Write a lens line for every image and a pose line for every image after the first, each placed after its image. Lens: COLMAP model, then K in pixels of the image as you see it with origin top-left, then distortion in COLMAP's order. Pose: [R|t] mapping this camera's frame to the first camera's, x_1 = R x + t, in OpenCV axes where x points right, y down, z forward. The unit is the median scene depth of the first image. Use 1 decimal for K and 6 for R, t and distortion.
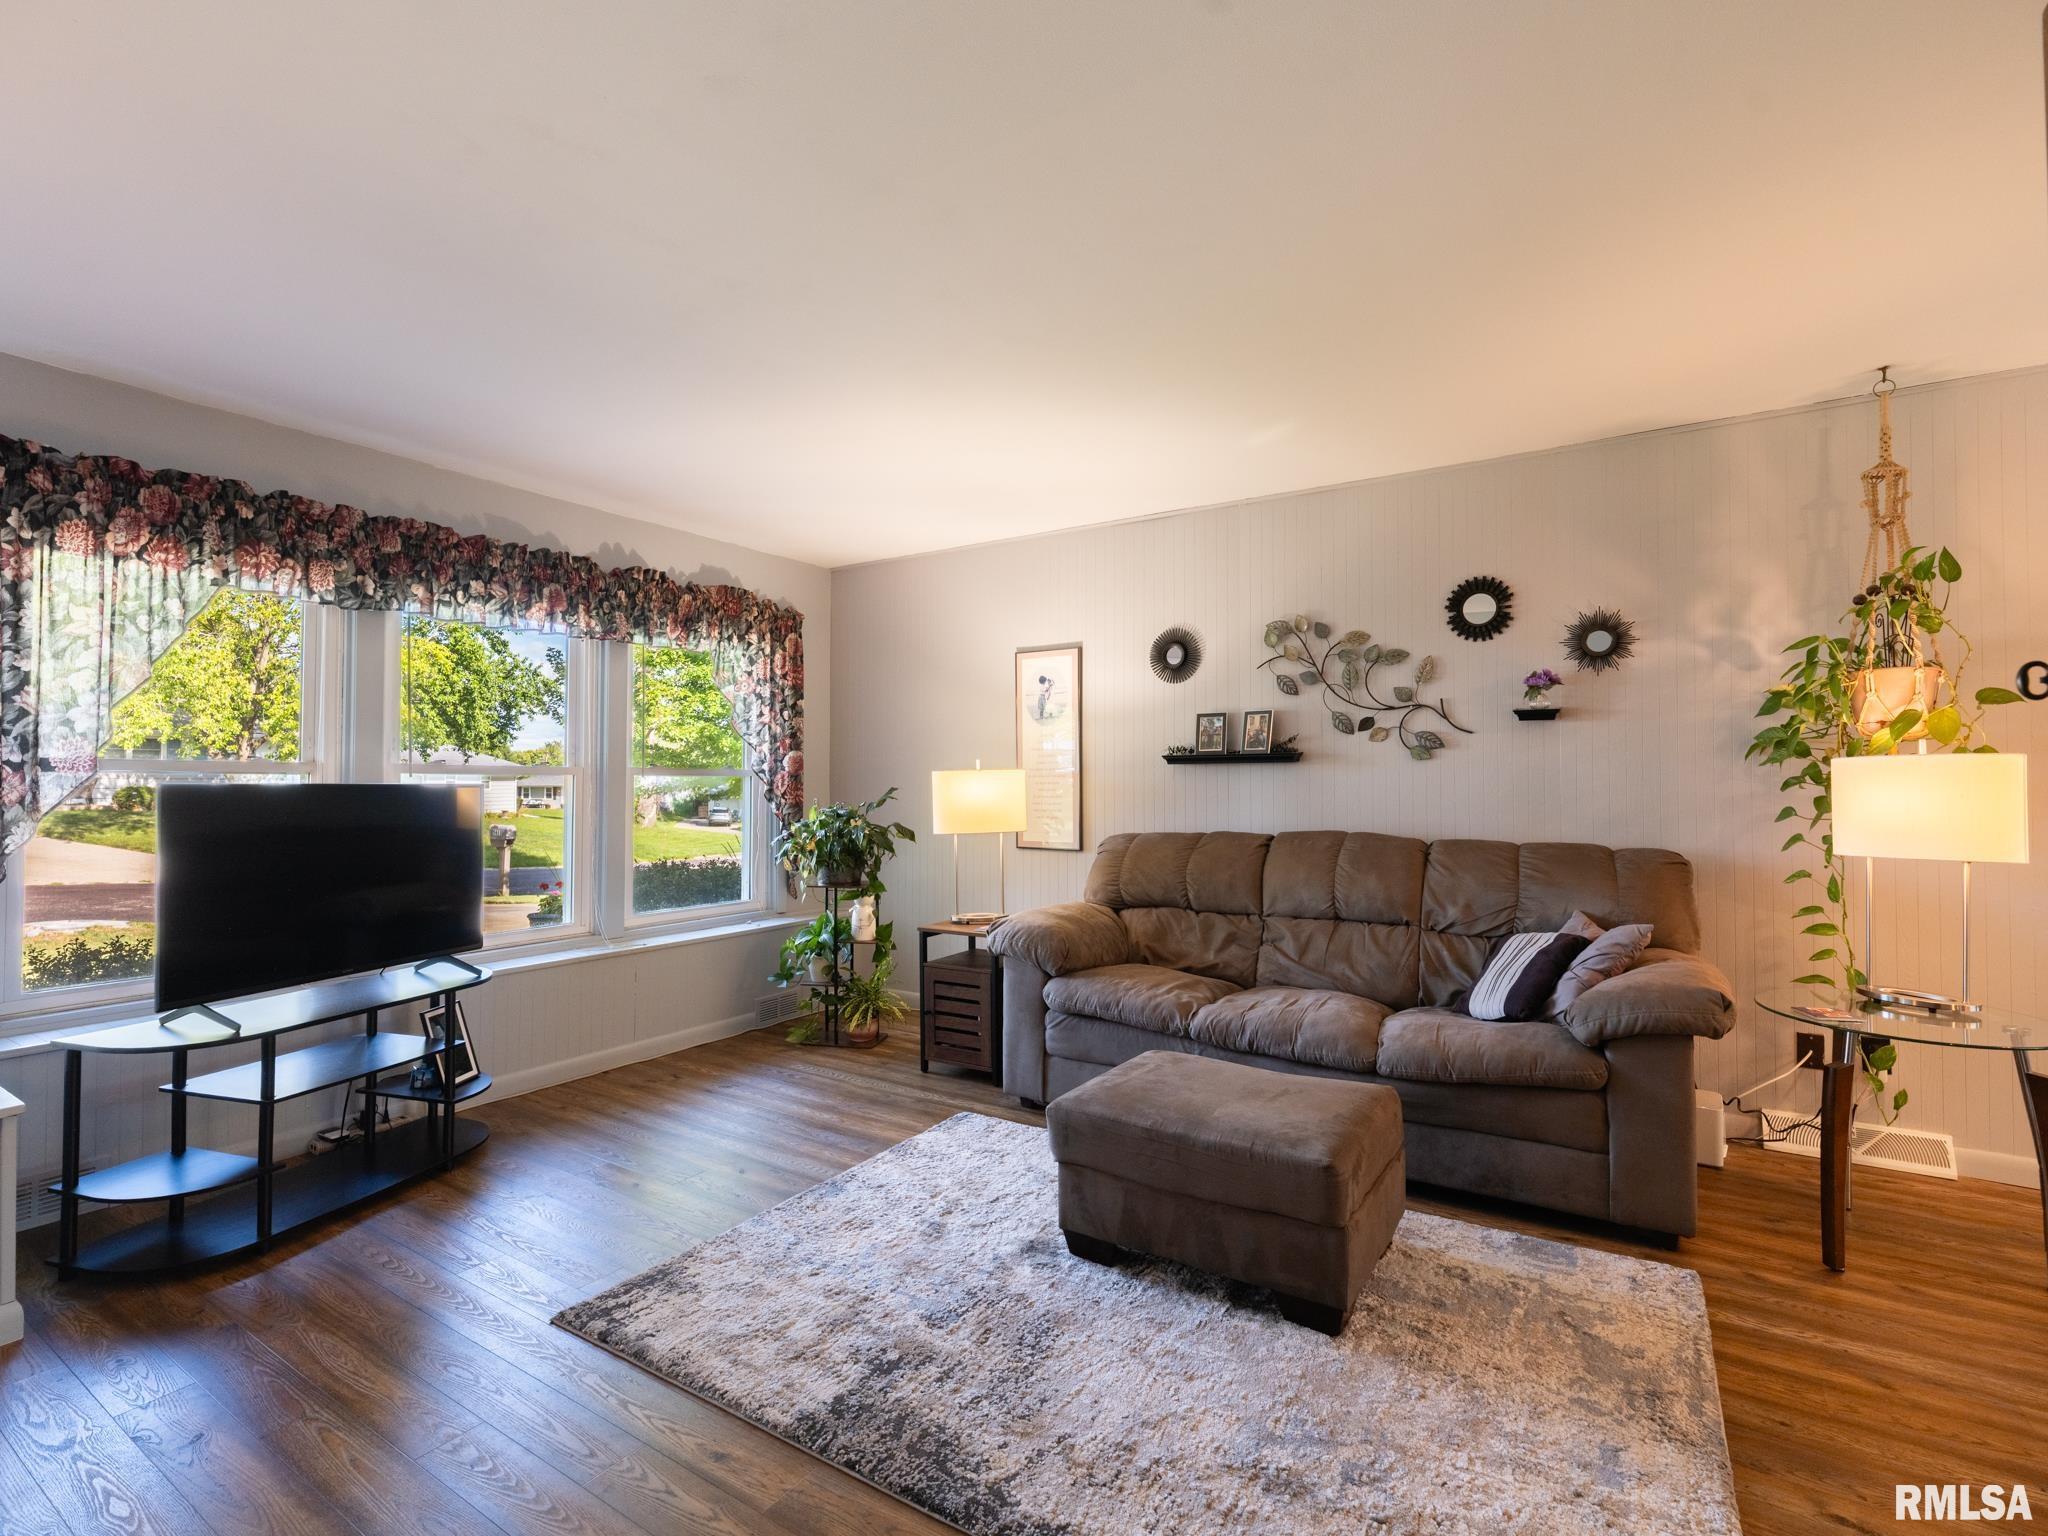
lens RADIAL K [[973.1, 0, 1051.5], [0, 973.1, 763.8], [0, 0, 1]] dist [-0.004603, 0.000068]
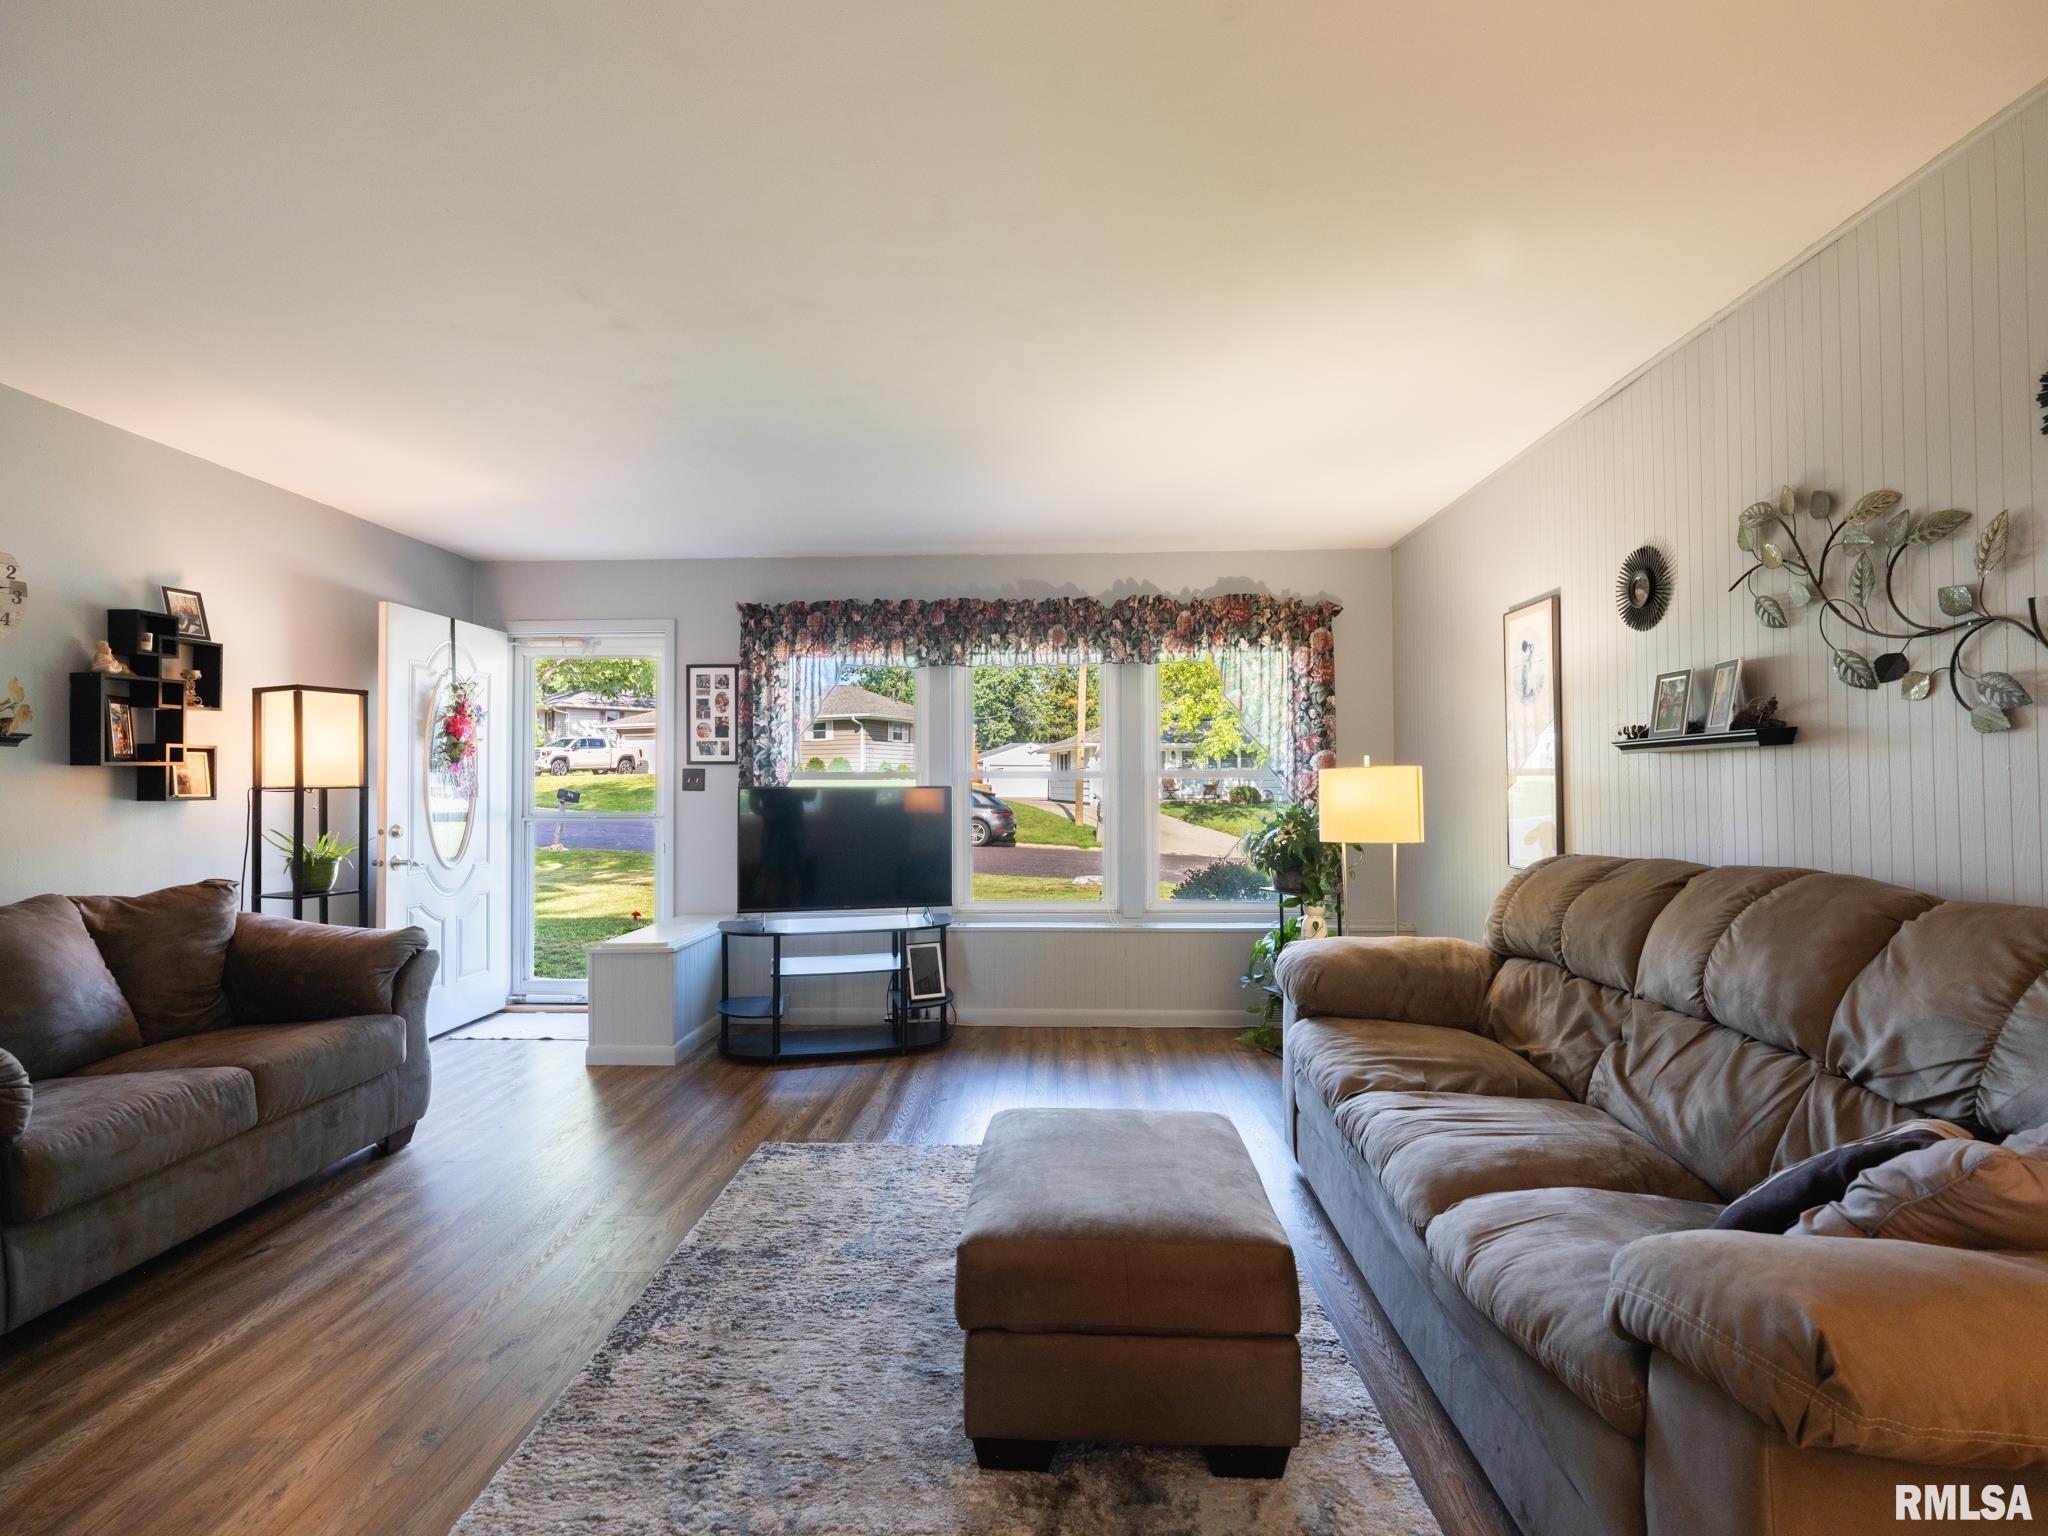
lens RADIAL K [[972.6, 0, 1001.6], [0, 972.6, 763.7], [0, 0, 1]] dist [-0.001987, 0.000948]
pose [[0.484573, -0.021328, -0.874491, 0.579917], [0.022080, 0.999682, -0.012146, 0.006777], [0.874472, -0.013423, 0.484890, 0.355912]]
